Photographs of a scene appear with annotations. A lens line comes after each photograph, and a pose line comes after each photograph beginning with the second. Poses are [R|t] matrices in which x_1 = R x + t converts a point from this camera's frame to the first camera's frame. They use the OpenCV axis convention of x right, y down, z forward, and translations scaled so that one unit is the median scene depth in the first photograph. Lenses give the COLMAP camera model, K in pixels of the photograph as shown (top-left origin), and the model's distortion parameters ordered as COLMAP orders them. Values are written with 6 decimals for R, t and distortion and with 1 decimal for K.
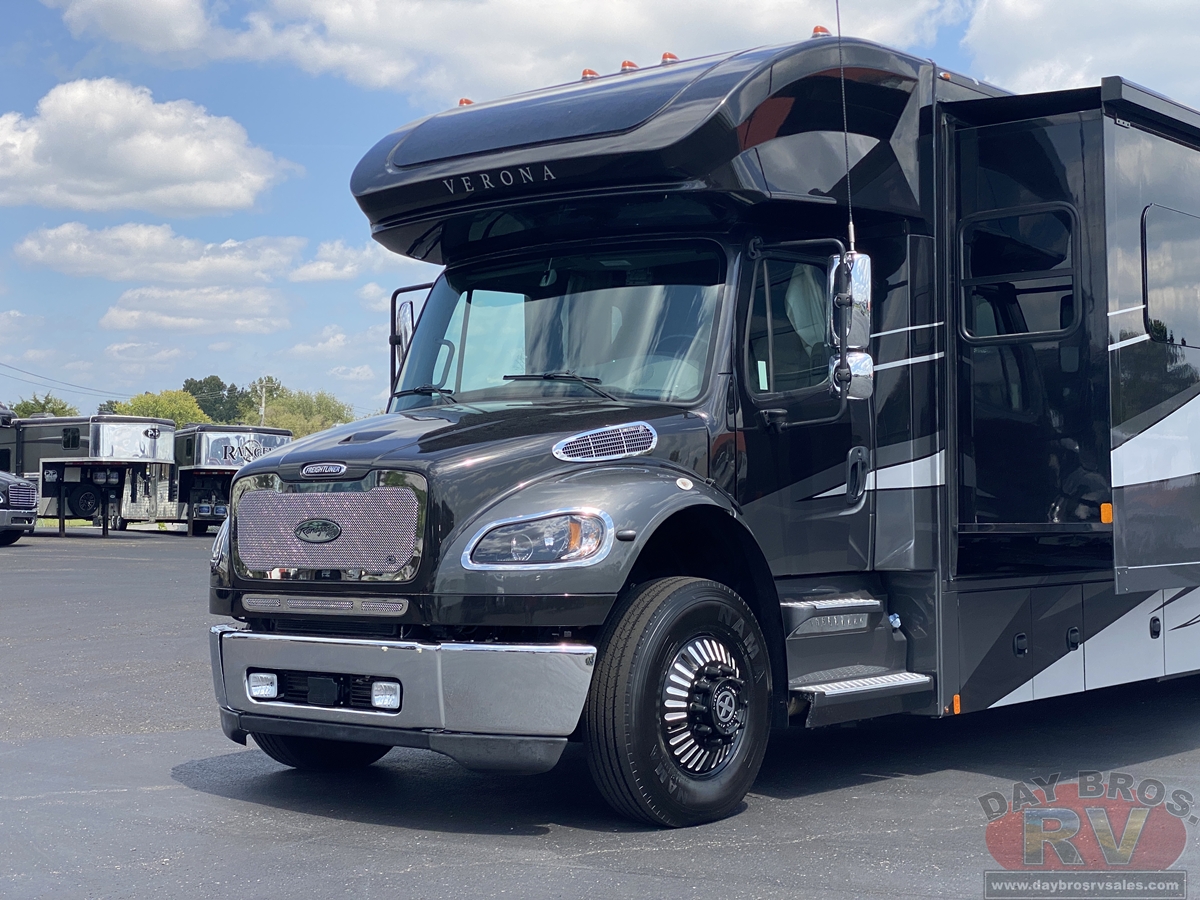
lens RADIAL K [[1796.5, 0, 601.0], [0, 1796.5, 423.7], [0, 0, 1]] dist [0.115461, -0.028154]
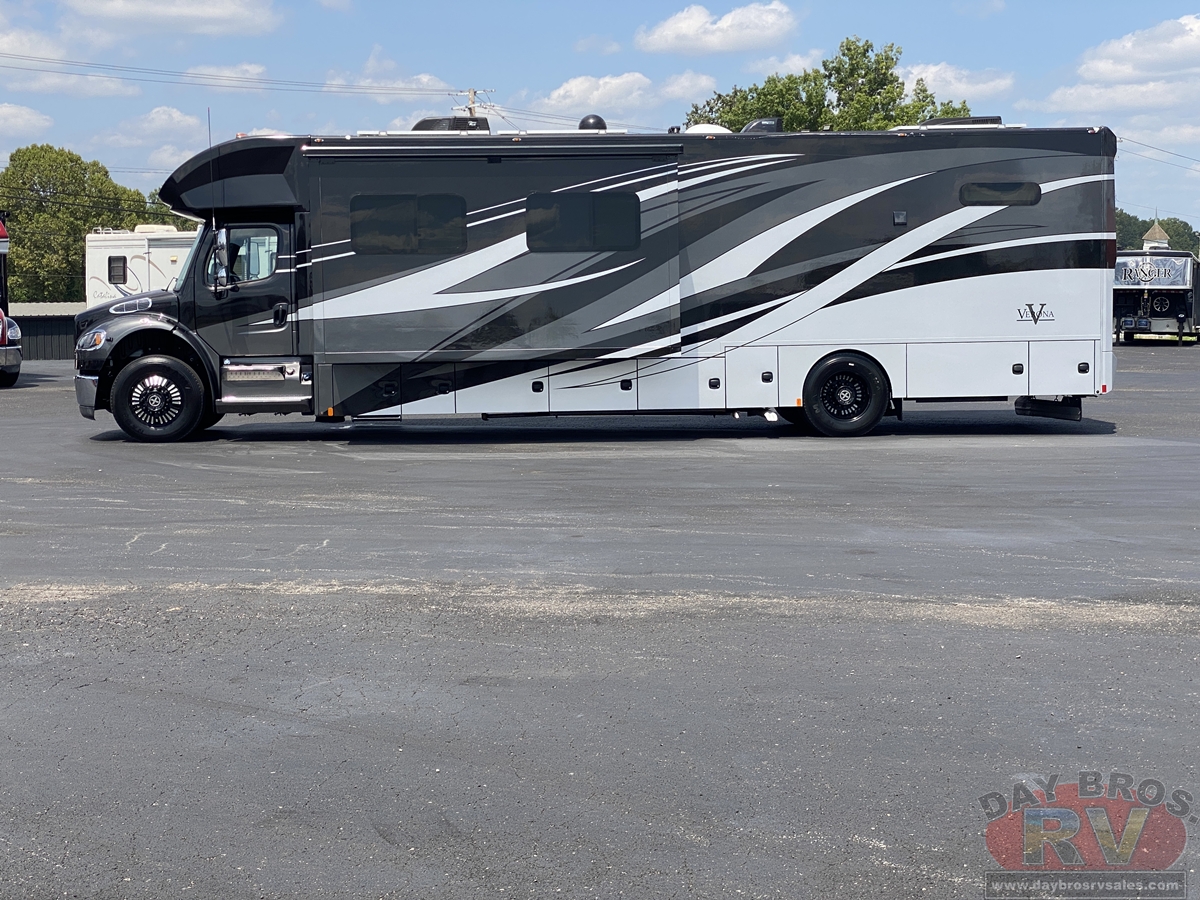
lens RADIAL K [[1796.5, 0, 601.0], [0, 1796.5, 423.7], [0, 0, 1]] dist [0.115461, -0.028154]
pose [[0.689094, 0.030595, -0.724026, 2.370261], [0.044517, 0.995434, 0.084433, -0.012637], [0.723303, -0.090413, 0.684586, -0.386719]]
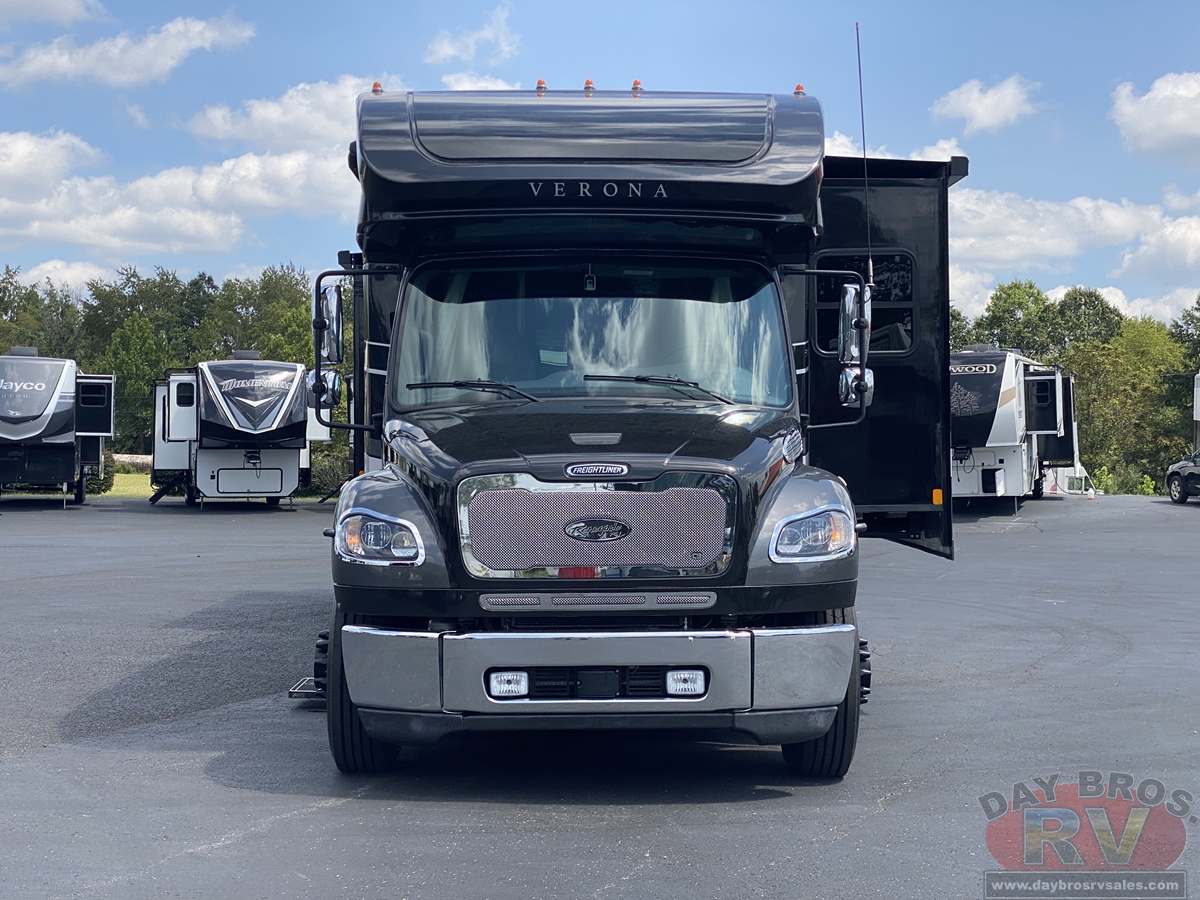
lens RADIAL K [[1796.5, 0, 601.0], [0, 1796.5, 423.7], [0, 0, 1]] dist [0.115461, -0.028154]
pose [[0.755380, 0.012009, 0.655177, -0.771692], [-0.030828, 0.999376, 0.017225, -0.017639], [-0.654561, -0.033209, 0.755279, 0.207076]]
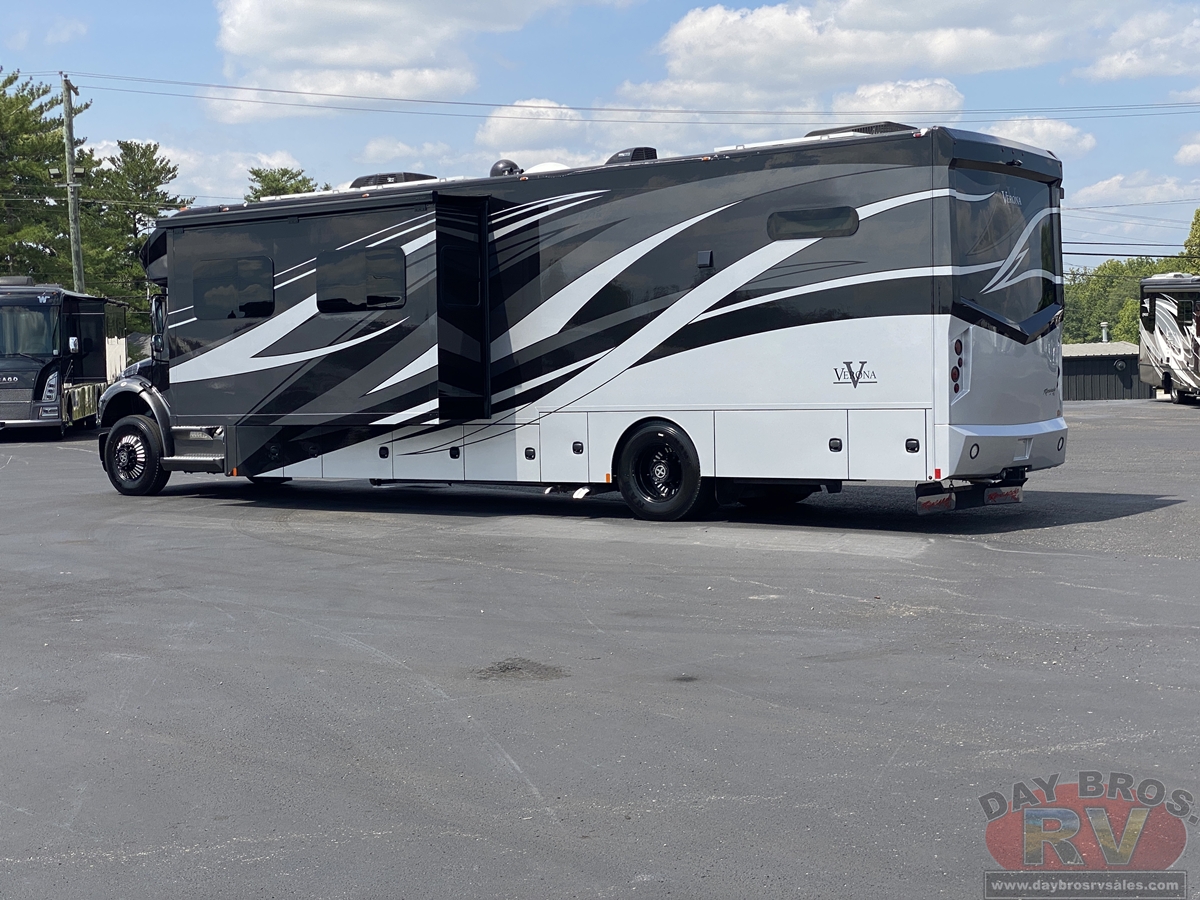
lens RADIAL K [[1796.5, 0, 601.0], [0, 1796.5, 423.7], [0, 0, 1]] dist [0.115461, -0.028154]
pose [[0.061492, 0.023972, -0.997820, 2.916186], [0.062458, 0.997660, 0.027818, 0.060429], [0.996151, -0.064032, 0.059851, 1.496897]]
